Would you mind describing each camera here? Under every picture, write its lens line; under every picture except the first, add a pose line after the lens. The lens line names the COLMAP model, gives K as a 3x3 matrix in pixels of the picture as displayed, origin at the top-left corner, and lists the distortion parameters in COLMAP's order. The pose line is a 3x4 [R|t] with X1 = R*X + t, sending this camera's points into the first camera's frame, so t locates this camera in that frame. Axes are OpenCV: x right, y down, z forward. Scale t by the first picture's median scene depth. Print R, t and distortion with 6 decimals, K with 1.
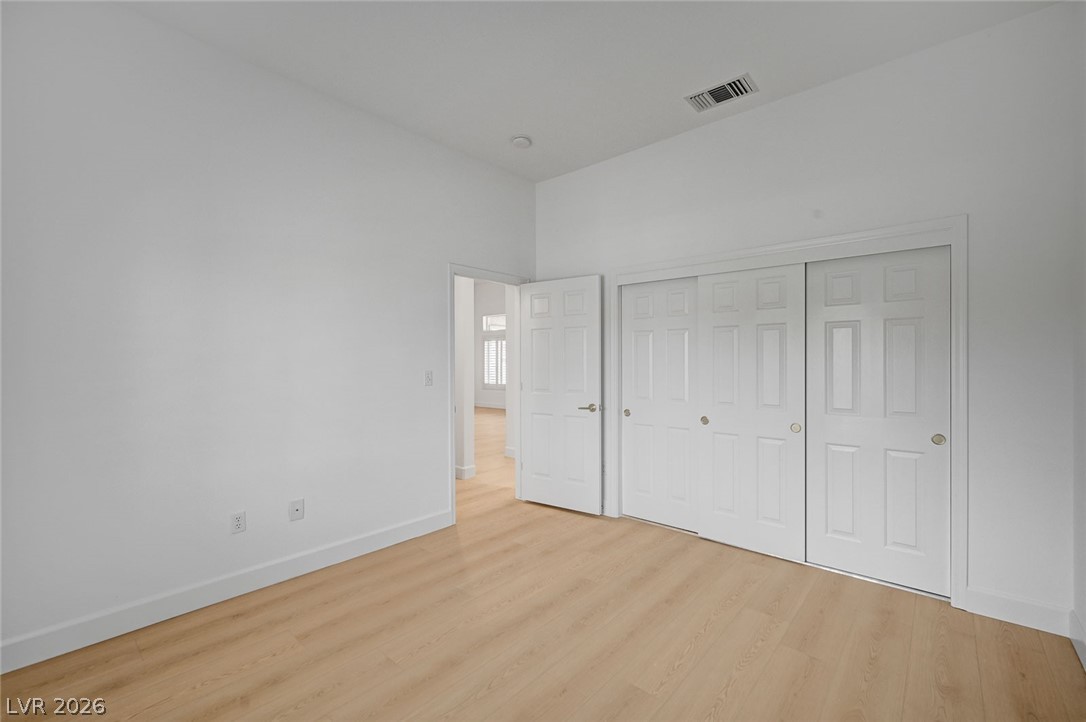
lens RADIAL K [[451.2, 0, 540.3], [0, 451.2, 363.1], [0, 0, 1]] dist [0.001828, -0.000415]
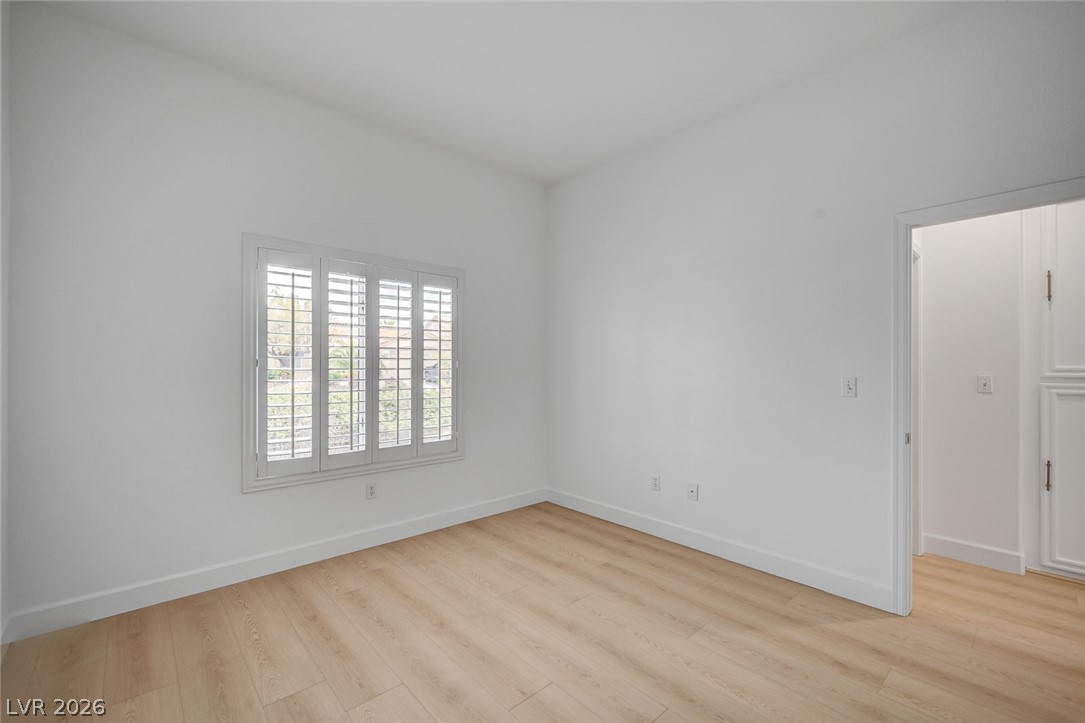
lens RADIAL K [[450.7, 0, 540.5], [0, 450.7, 366.6], [0, 0, 1]] dist [0.001828, -0.000415]
pose [[-0.101960, -0.000749, -0.994788, 0.726842], [-0.002160, 0.999998, -0.000531, 0.002614], [0.994786, 0.002094, -0.101961, 0.791813]]
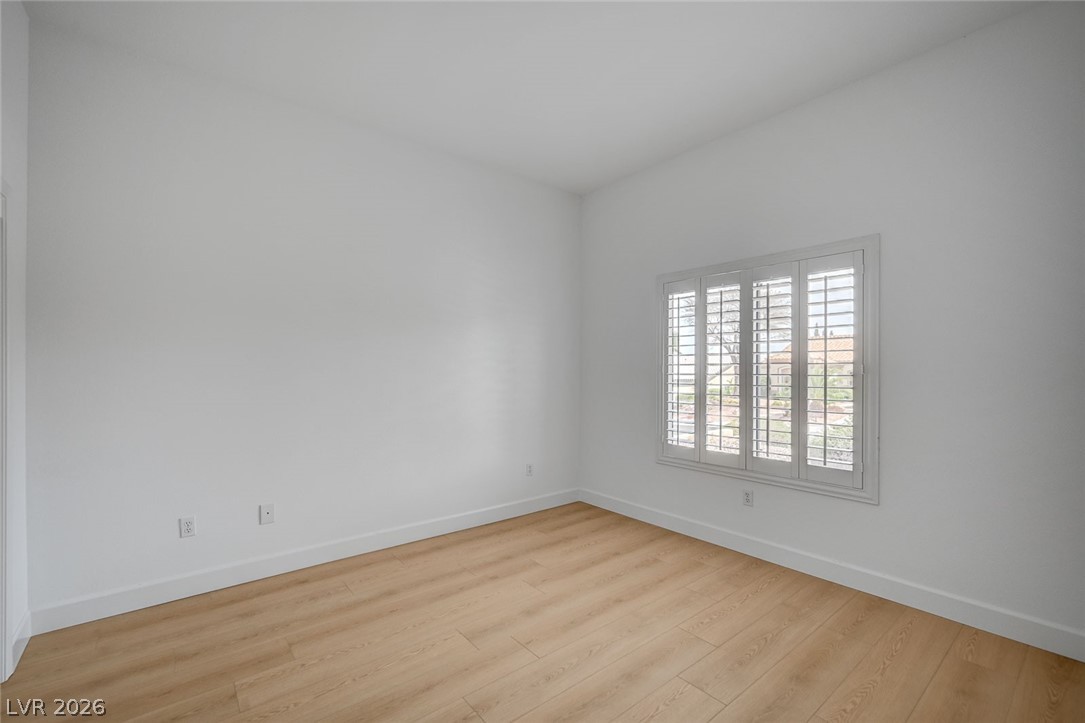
lens RADIAL K [[450.7, 0, 538.2], [0, 450.7, 365.8], [0, 0, 1]] dist [0.001828, -0.000415]
pose [[-0.991011, -0.004767, 0.133696, -0.095105], [-0.005979, 0.999945, -0.008666, 0.001022], [-0.133648, -0.009388, -0.990984, 1.528021]]
